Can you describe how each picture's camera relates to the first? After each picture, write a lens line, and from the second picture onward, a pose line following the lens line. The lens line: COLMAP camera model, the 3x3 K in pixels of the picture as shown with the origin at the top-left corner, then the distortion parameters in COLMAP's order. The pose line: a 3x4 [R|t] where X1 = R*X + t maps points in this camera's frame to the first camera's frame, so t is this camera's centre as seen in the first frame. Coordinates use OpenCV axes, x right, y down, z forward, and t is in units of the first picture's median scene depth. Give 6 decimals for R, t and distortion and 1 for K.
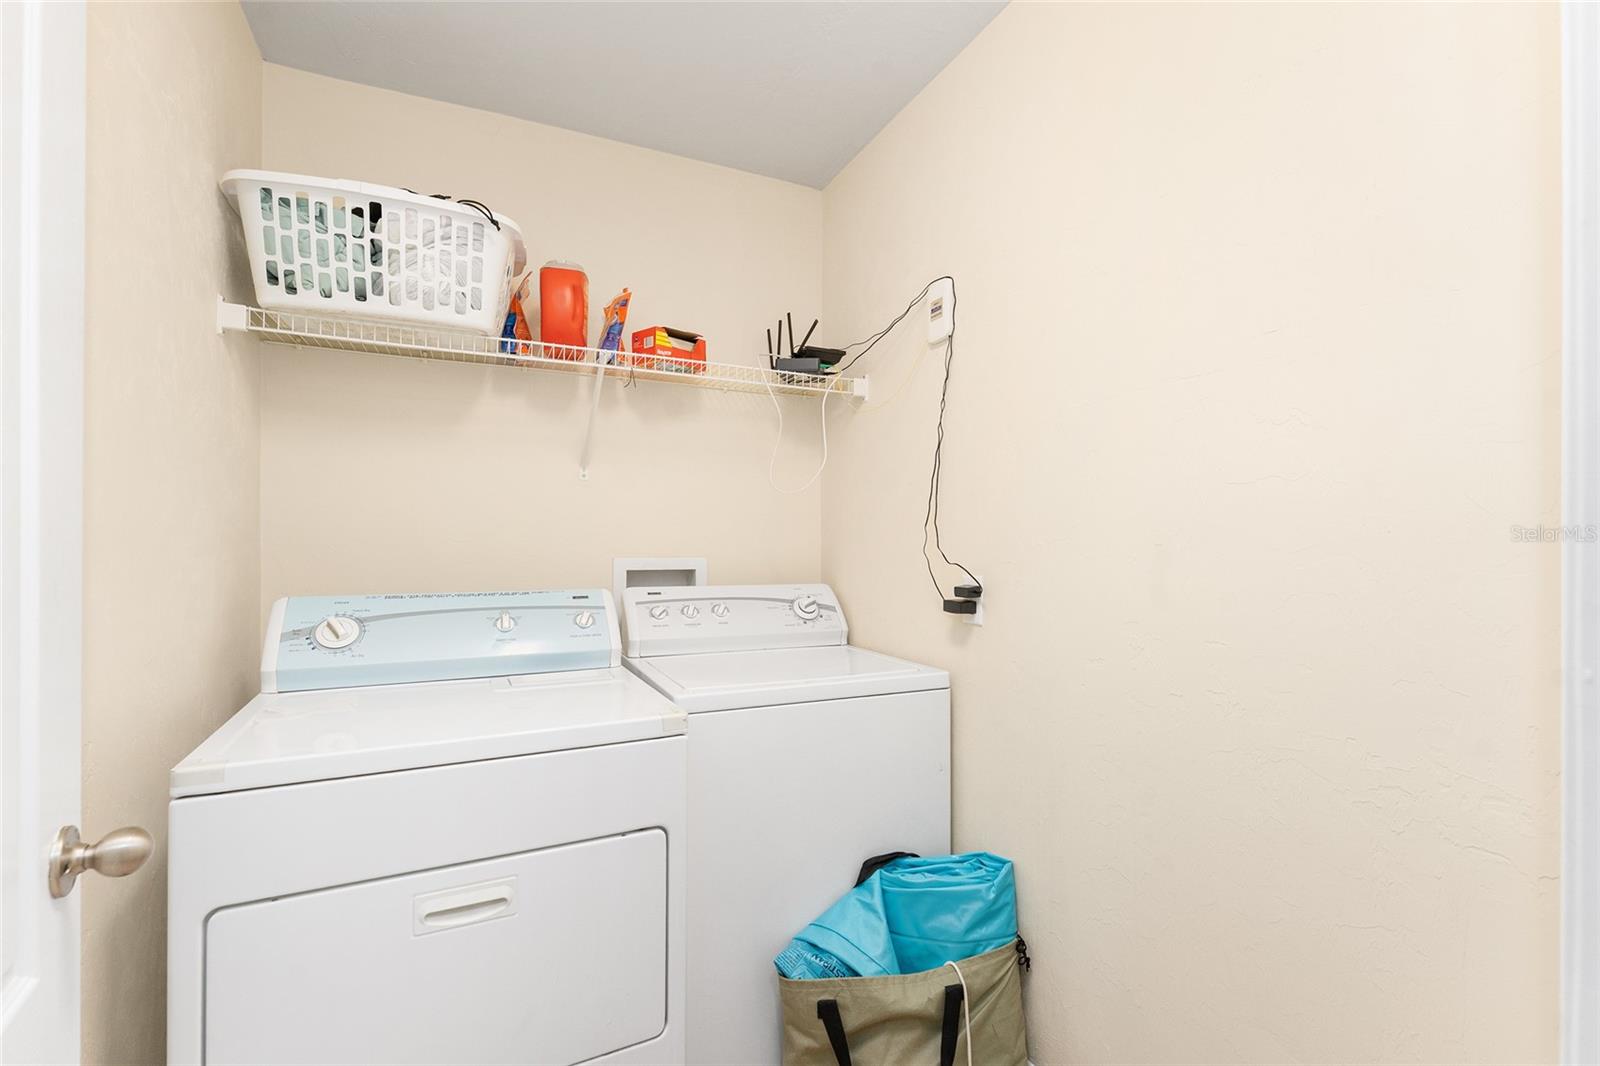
lens RADIAL K [[672.6, 0, 797.0], [0, 672.6, 554.9], [0, 0, 1]] dist [0.001028, 0.000117]
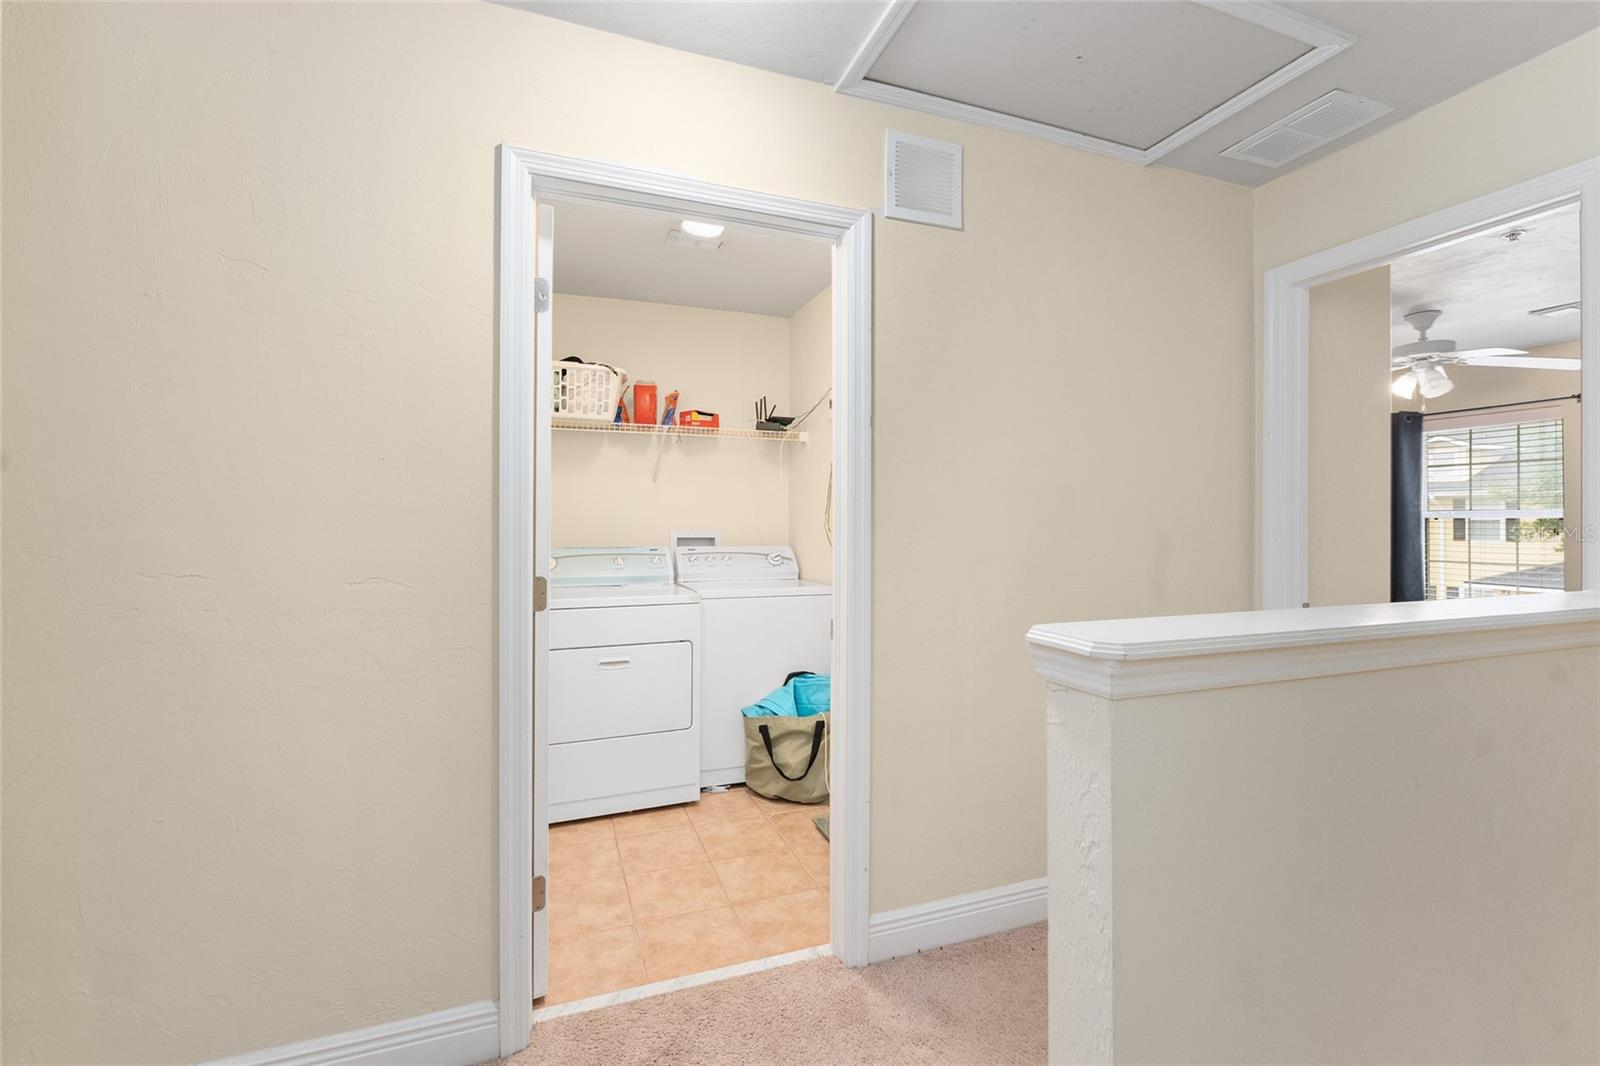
lens RADIAL K [[683.6, 0, 800.0], [0, 683.6, 533.0], [0, 0, 1]] dist [-0.000739, 0.000380]
pose [[0.996757, -0.003098, -0.080417, 0.275264], [0.002277, 0.999944, -0.010290, 0.034876], [0.080444, 0.010074, 0.996708, -0.993739]]
